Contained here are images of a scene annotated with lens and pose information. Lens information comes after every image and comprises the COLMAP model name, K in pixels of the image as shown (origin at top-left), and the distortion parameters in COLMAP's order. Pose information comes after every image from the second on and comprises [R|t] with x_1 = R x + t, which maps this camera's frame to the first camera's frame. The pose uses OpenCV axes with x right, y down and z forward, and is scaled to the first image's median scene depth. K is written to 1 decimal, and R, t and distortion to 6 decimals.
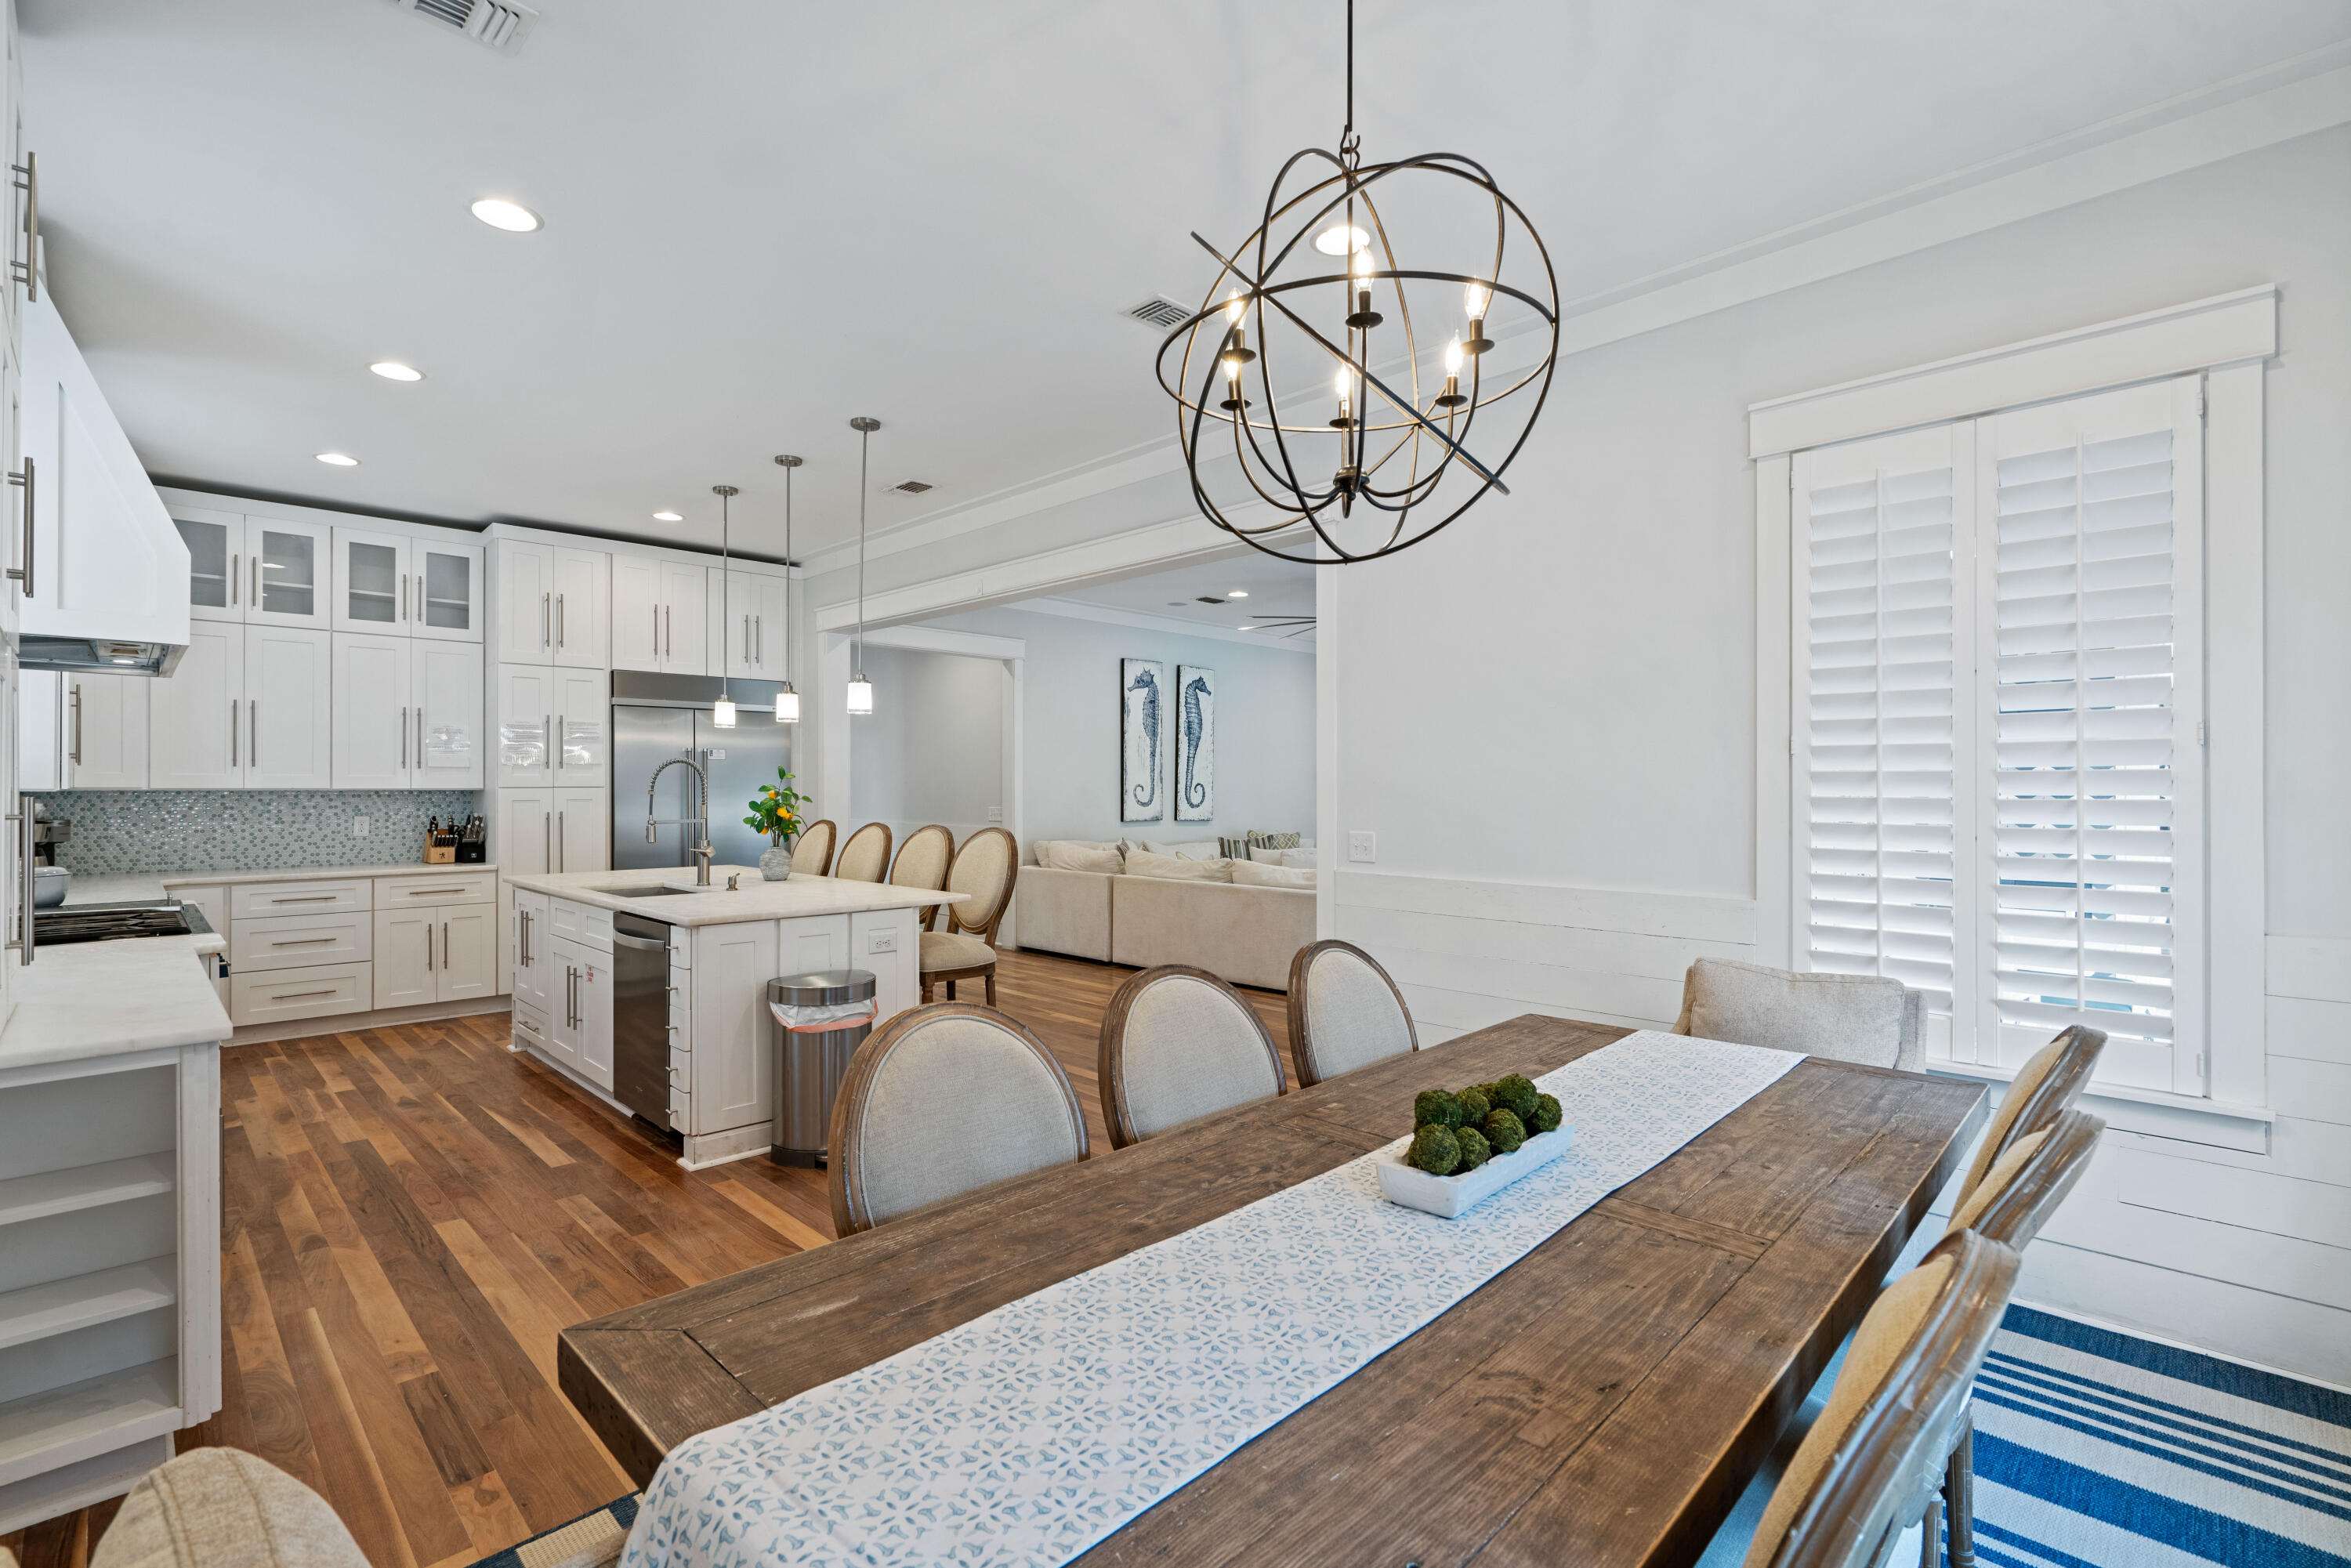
lens RADIAL K [[1066.6, 0, 1126.7], [0, 1066.6, 786.7], [0, 0, 1]] dist [0.002905, 0.000164]
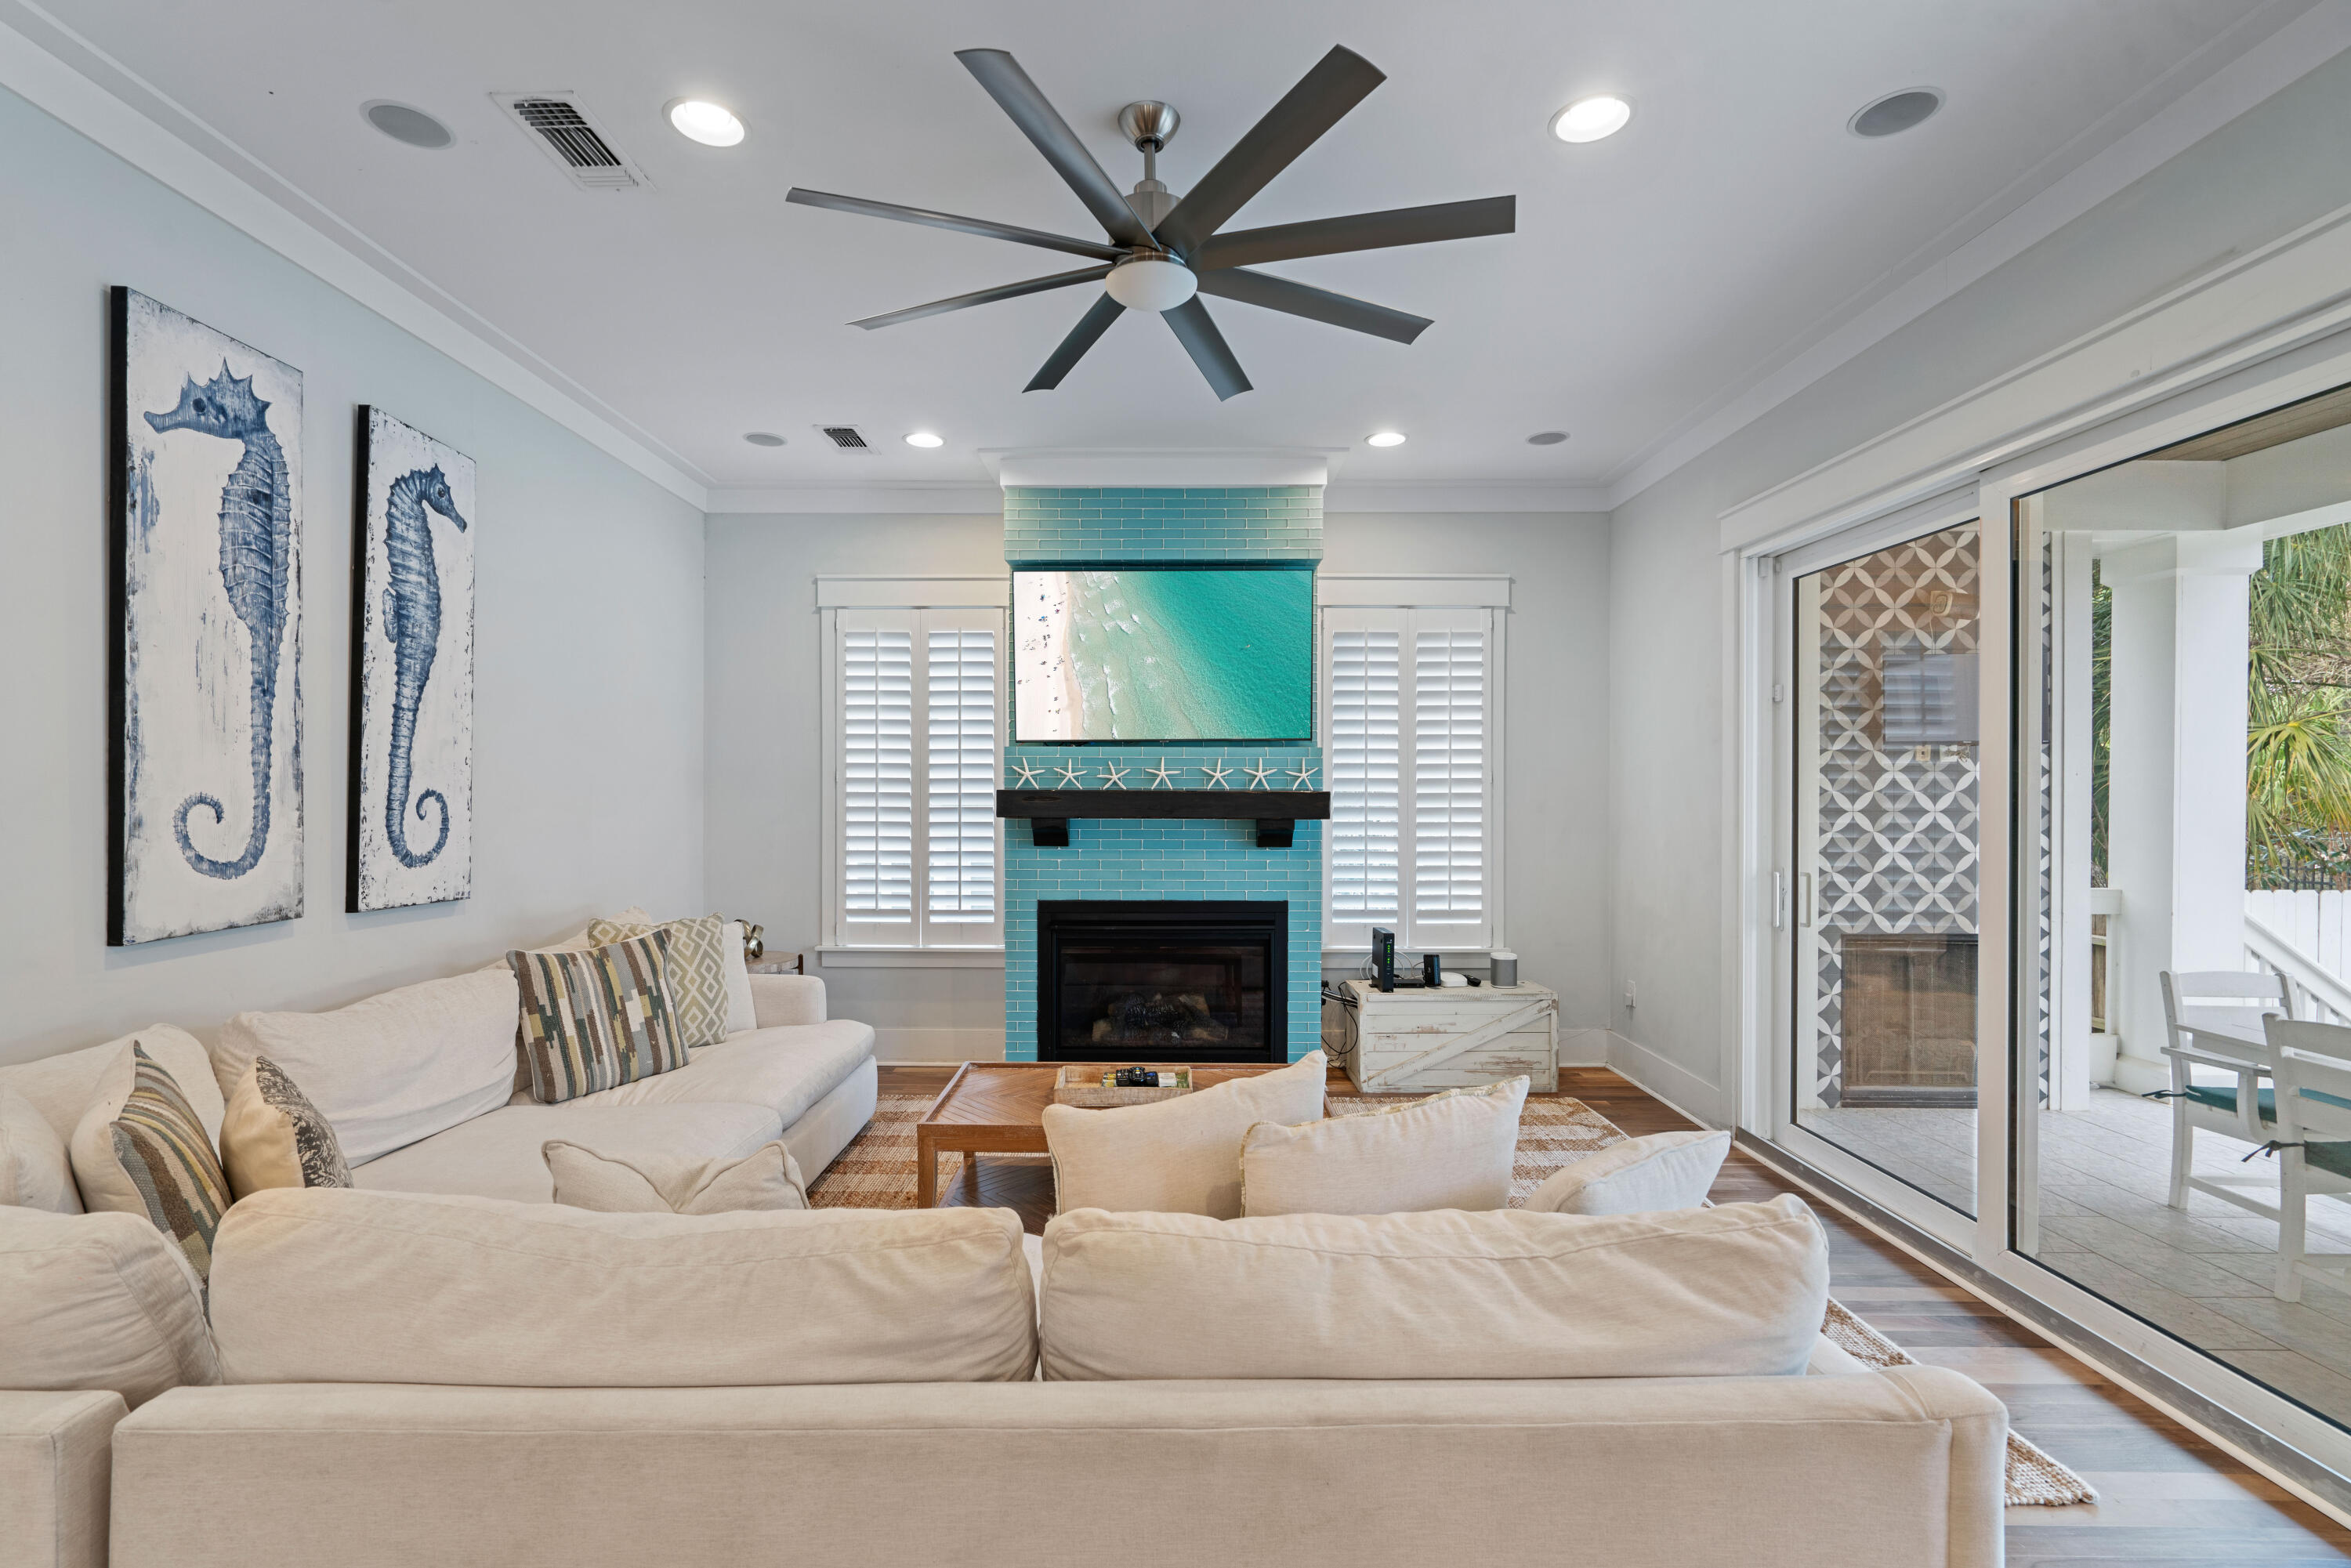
lens RADIAL K [[1066.6, 0, 1144.3], [0, 1066.6, 795.0], [0, 0, 1]] dist [0.002905, 0.000164]
pose [[0.694133, 0.002222, 0.719843, -0.016753], [-0.007506, 0.999963, 0.004151, -0.005016], [-0.719807, -0.008285, 0.694124, 0.647326]]
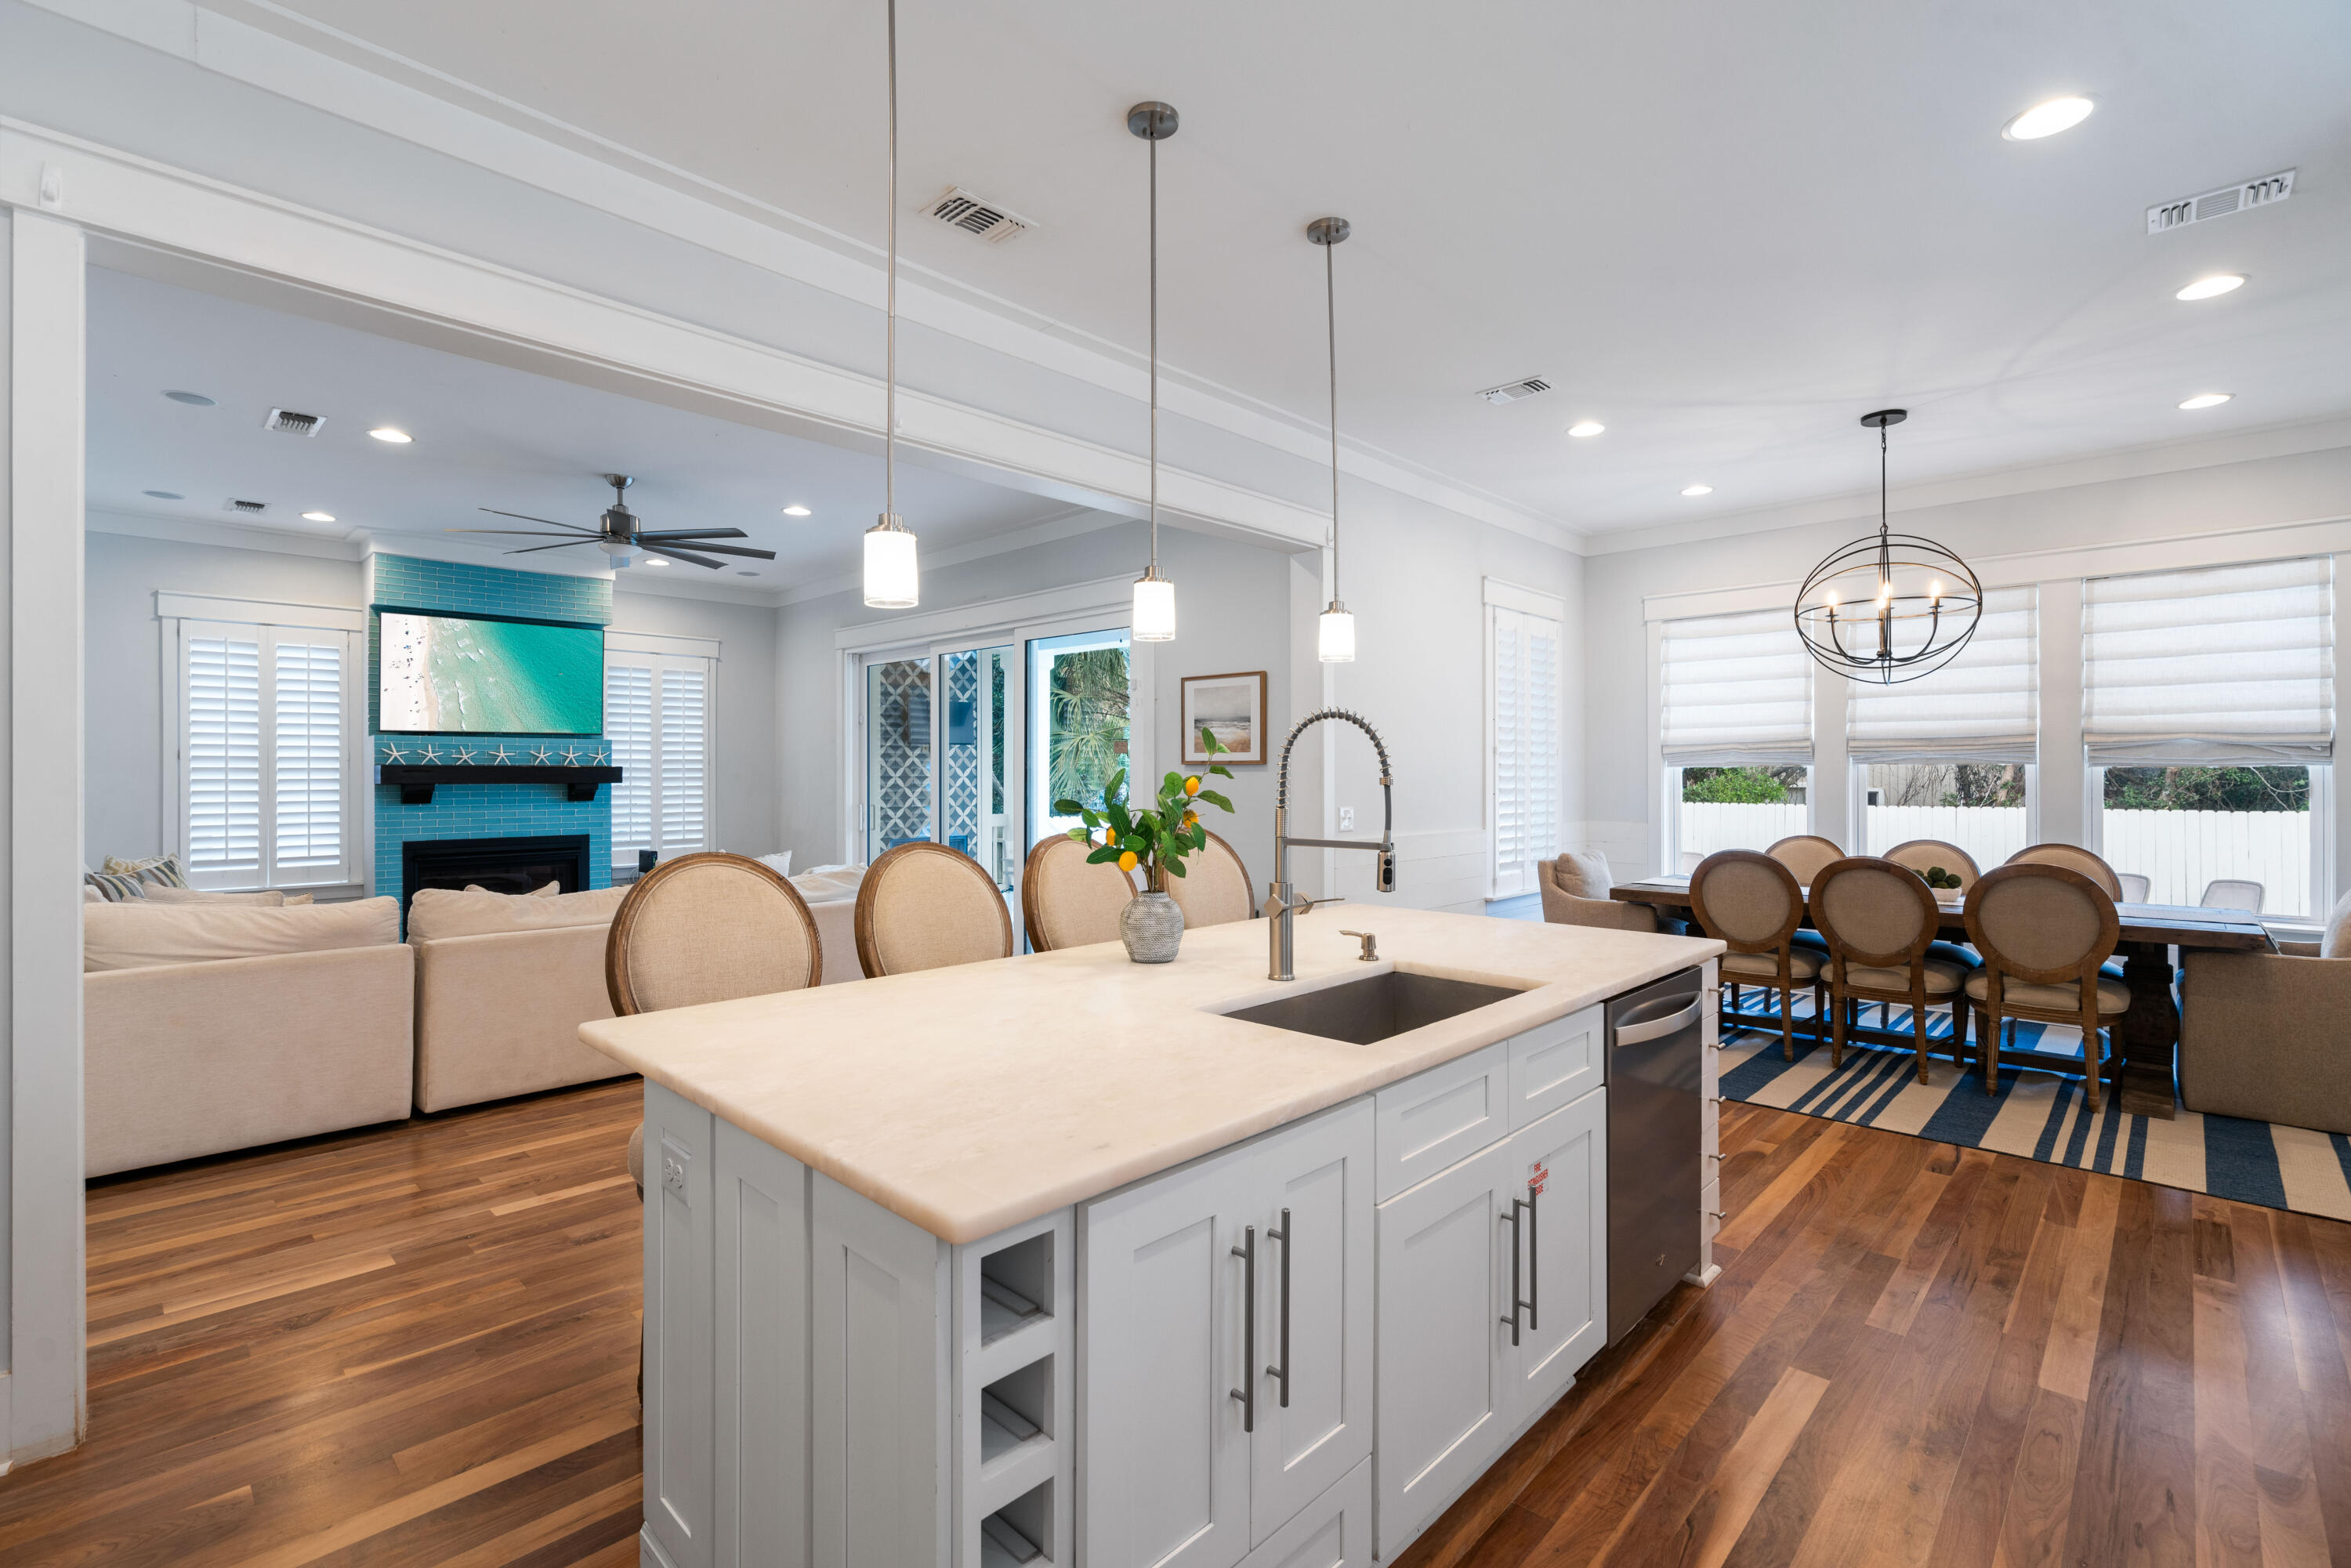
lens RADIAL K [[1066.6, 0, 1168.9], [0, 1066.6, 776.3], [0, 0, 1]] dist [0.002905, 0.000164]
pose [[-0.049603, 0.000852, 0.998769, -0.441708], [-0.002461, 0.999996, -0.000975, 0.002024], [-0.998766, -0.002506, -0.049601, 0.547817]]
